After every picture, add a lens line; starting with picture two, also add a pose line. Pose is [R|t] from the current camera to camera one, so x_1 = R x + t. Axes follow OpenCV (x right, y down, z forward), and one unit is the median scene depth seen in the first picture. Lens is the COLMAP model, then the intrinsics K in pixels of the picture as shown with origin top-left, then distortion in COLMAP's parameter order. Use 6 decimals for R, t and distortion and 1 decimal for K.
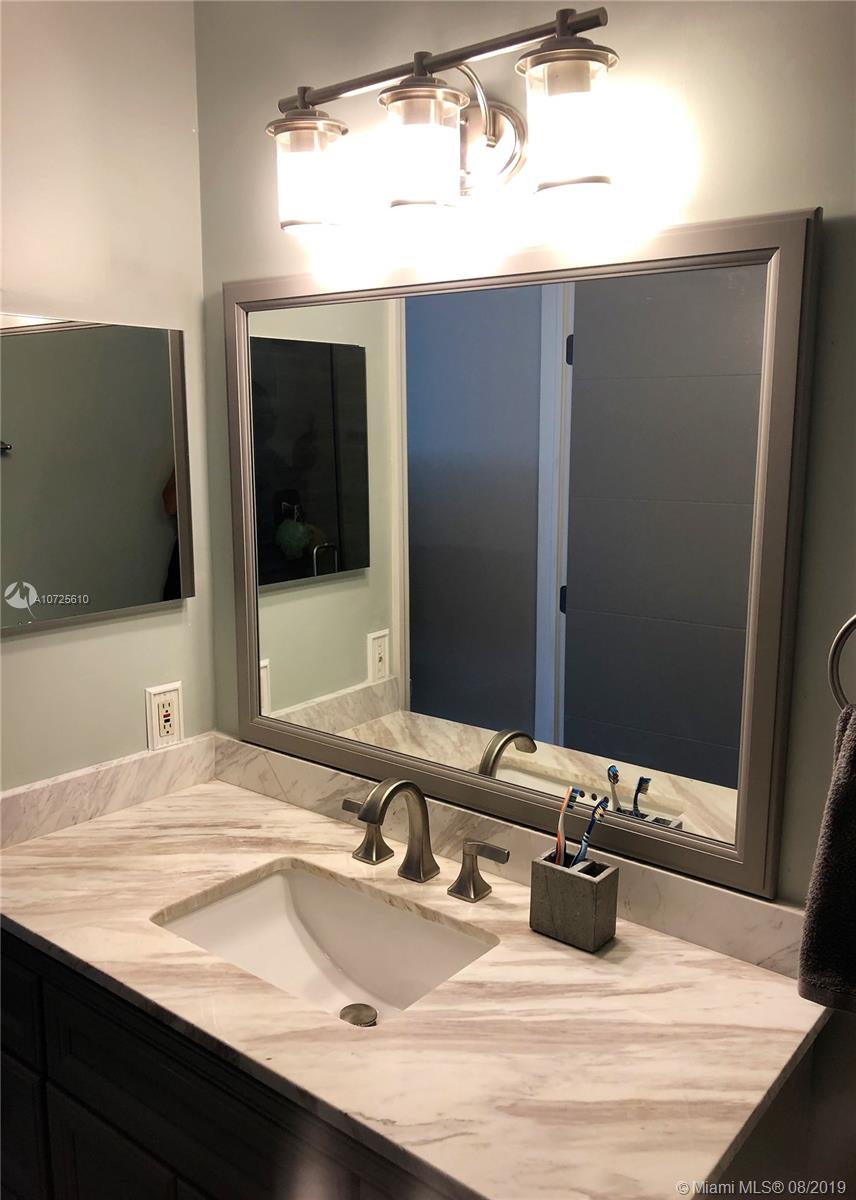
lens RADIAL K [[1014.5, 0, 428.3], [0, 1014.5, 599.6], [0, 0, 1]] dist [0.002304, -0.001679]
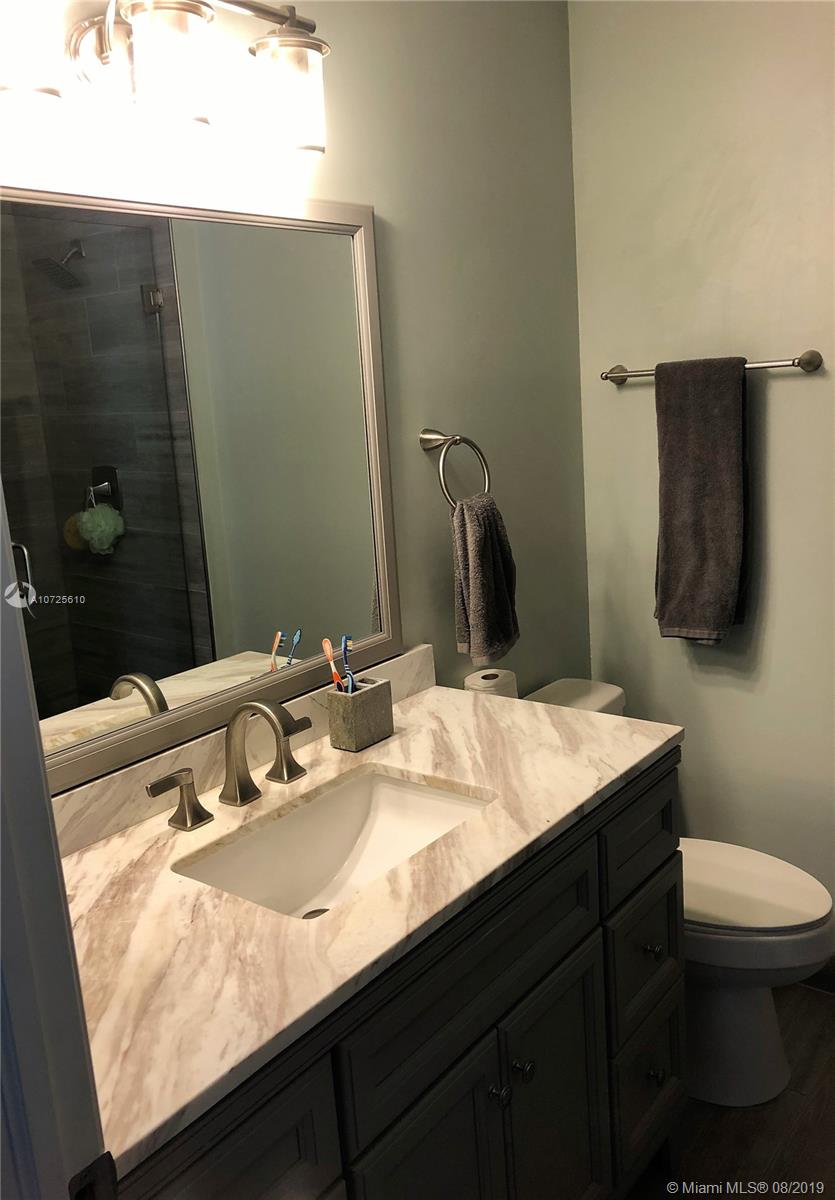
lens RADIAL K [[976.5, 0, 417.3], [0, 976.5, 599.5], [0, 0, 1]] dist [0.000185, 0.004134]
pose [[0.003108, -0.227991, 0.973658, -1.087407], [0.256061, 0.941383, 0.219616, -0.103157], [-0.966656, 0.248633, 0.061305, 0.854525]]
